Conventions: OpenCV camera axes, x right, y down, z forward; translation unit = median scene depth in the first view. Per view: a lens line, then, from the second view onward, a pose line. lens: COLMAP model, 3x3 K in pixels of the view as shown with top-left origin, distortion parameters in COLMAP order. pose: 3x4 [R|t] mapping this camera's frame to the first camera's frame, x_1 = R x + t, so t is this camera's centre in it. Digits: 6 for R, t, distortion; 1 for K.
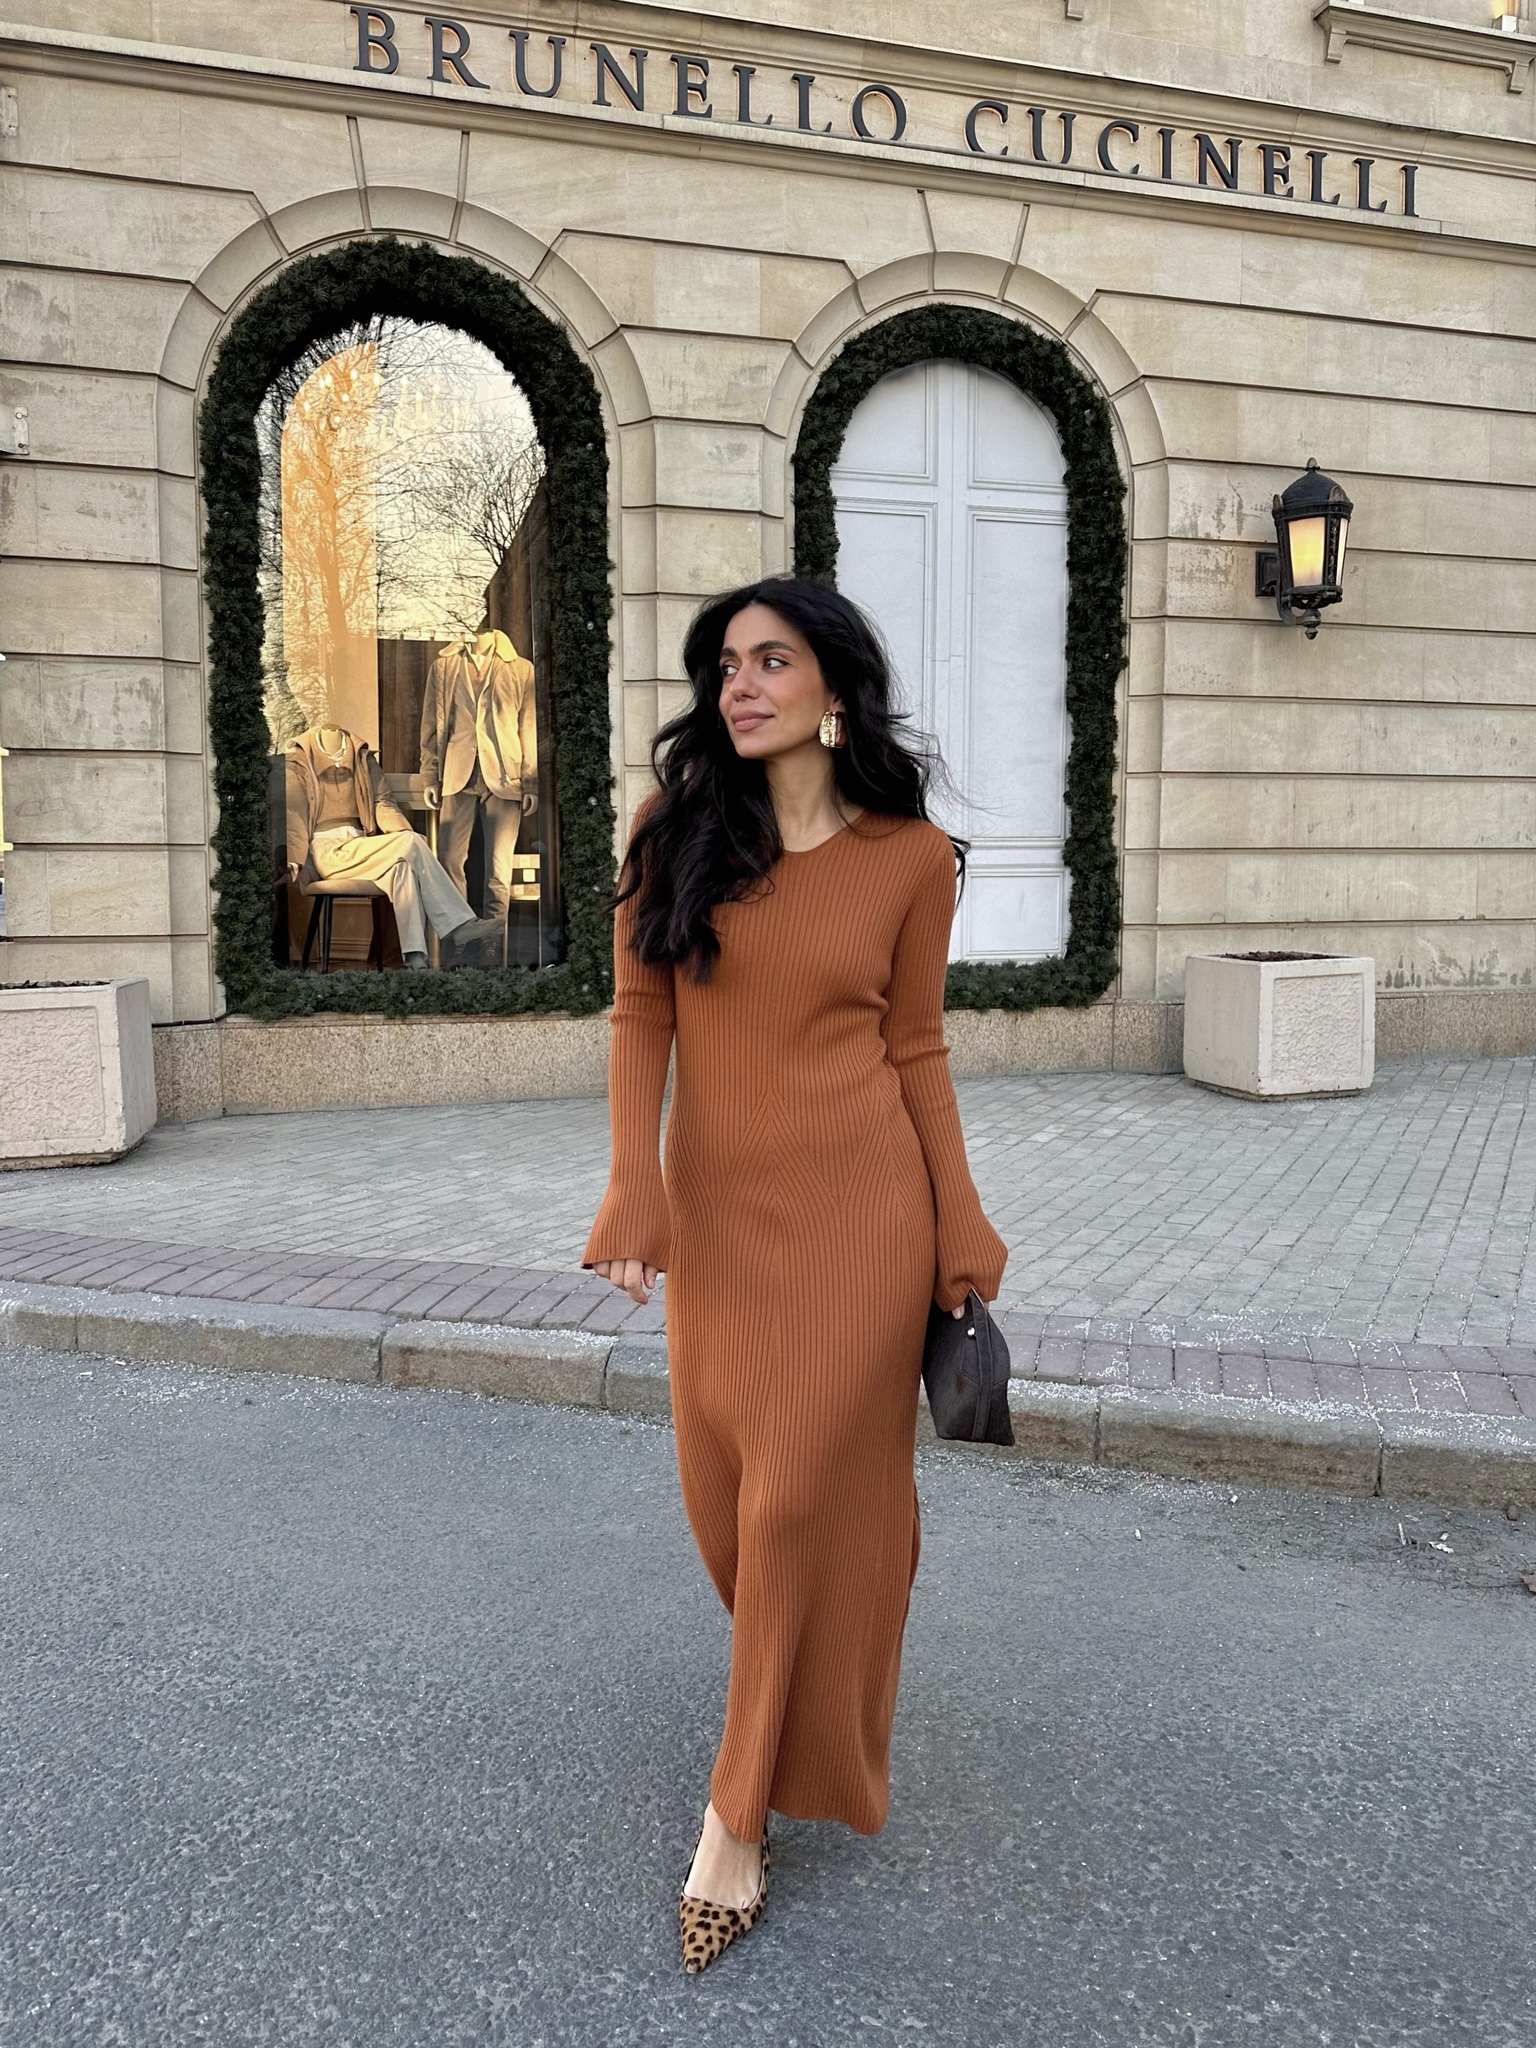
lens RADIAL K [[1589.0, 0, 769.3], [0, 1589.0, 1039.9], [0, 0, 1]] dist [-0.061786, -0.043724]
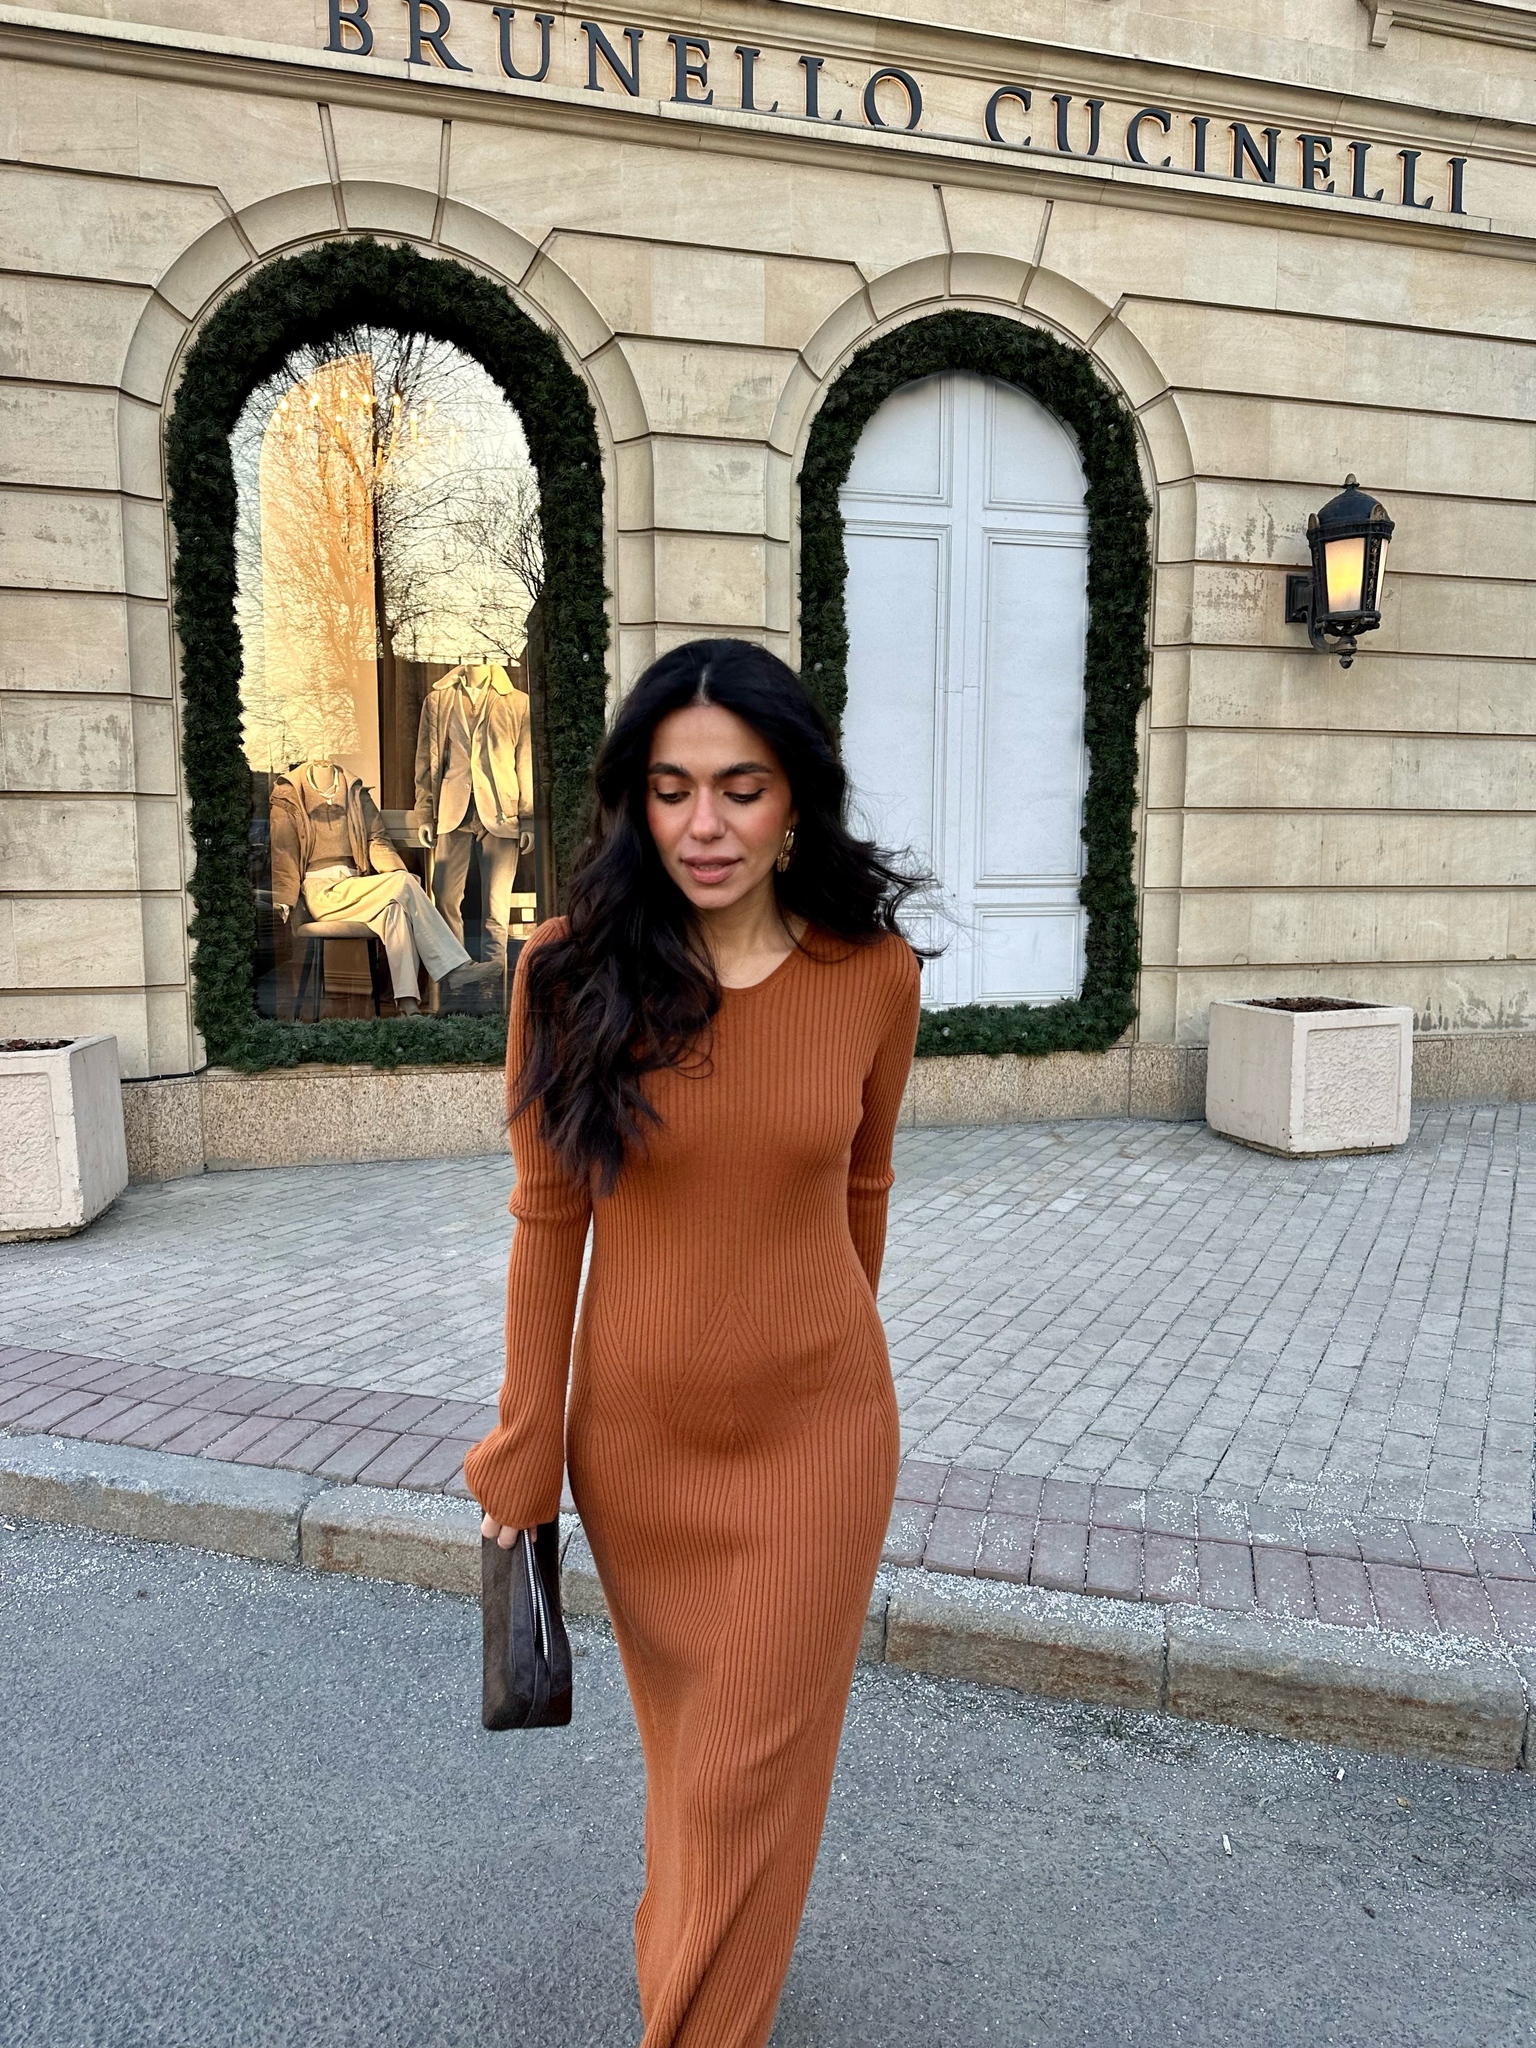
lens RADIAL K [[1416.4, 0, 746.9], [0, 1416.4, 1067.9], [0, 0, 1]] dist [-0.059690, -0.005784]
pose [[0.999647, 0.002959, -0.026419, 0.006729], [-0.002150, 0.999529, 0.030597, -0.041546], [0.026497, -0.030529, 0.999183, 0.151517]]
